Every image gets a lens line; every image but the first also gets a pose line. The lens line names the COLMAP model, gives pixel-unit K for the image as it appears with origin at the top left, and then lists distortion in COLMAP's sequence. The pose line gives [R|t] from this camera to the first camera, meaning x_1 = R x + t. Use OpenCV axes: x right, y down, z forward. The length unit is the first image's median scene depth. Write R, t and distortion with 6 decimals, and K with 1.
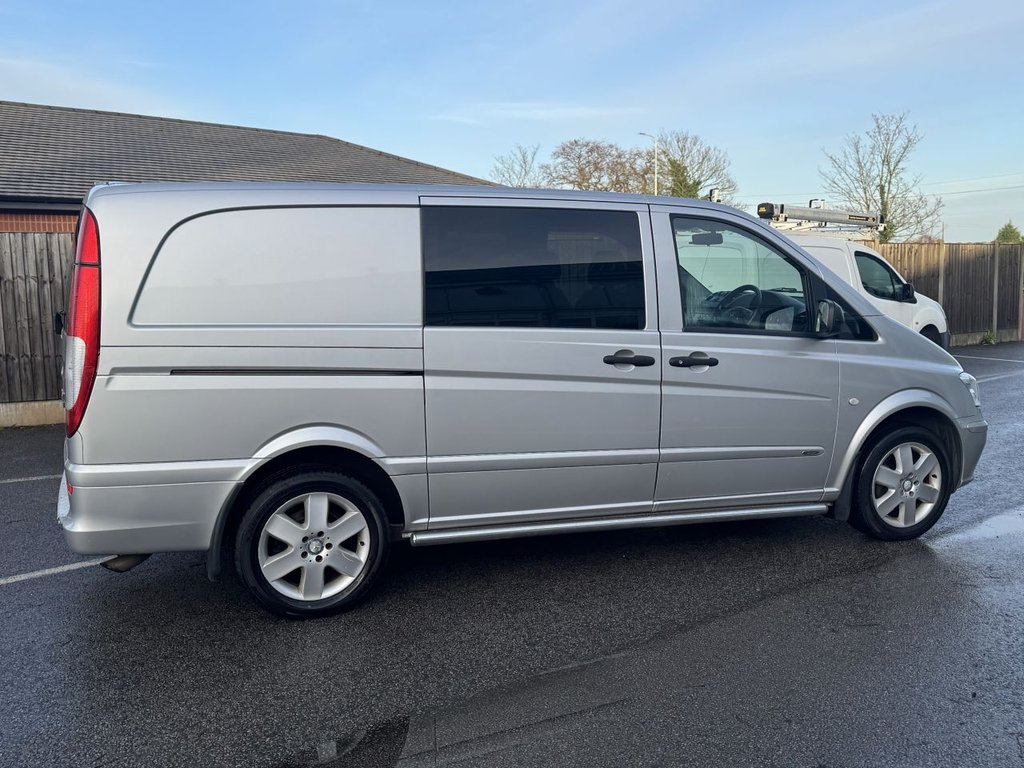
lens RADIAL K [[1080.0, 0, 517.2], [0, 1080.0, 380.8], [0, 0, 1]] dist [0.194943, -0.393277]
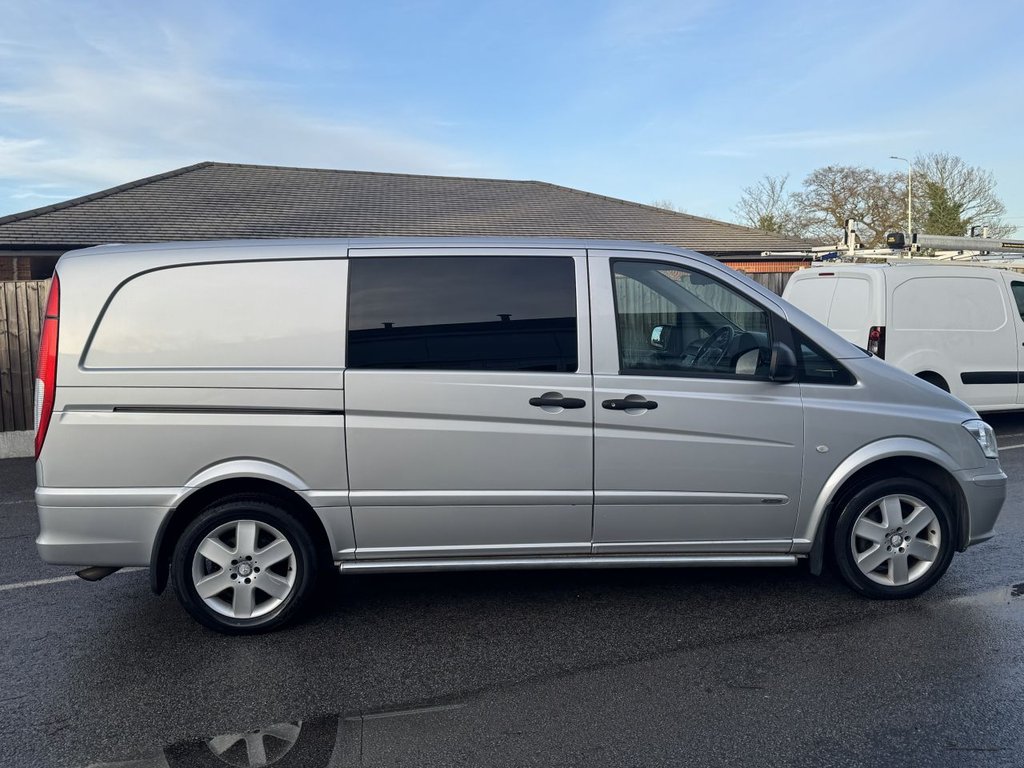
lens RADIAL K [[1031.6, 0, 511.7], [0, 1031.6, 378.3], [0, 0, 1]] dist [0.209299, -0.459372]
pose [[0.956878, 0.009101, -0.290348, 0.338383], [-0.016361, 0.999611, -0.022587, -0.018754], [0.290030, 0.026363, 0.956655, 0.056845]]
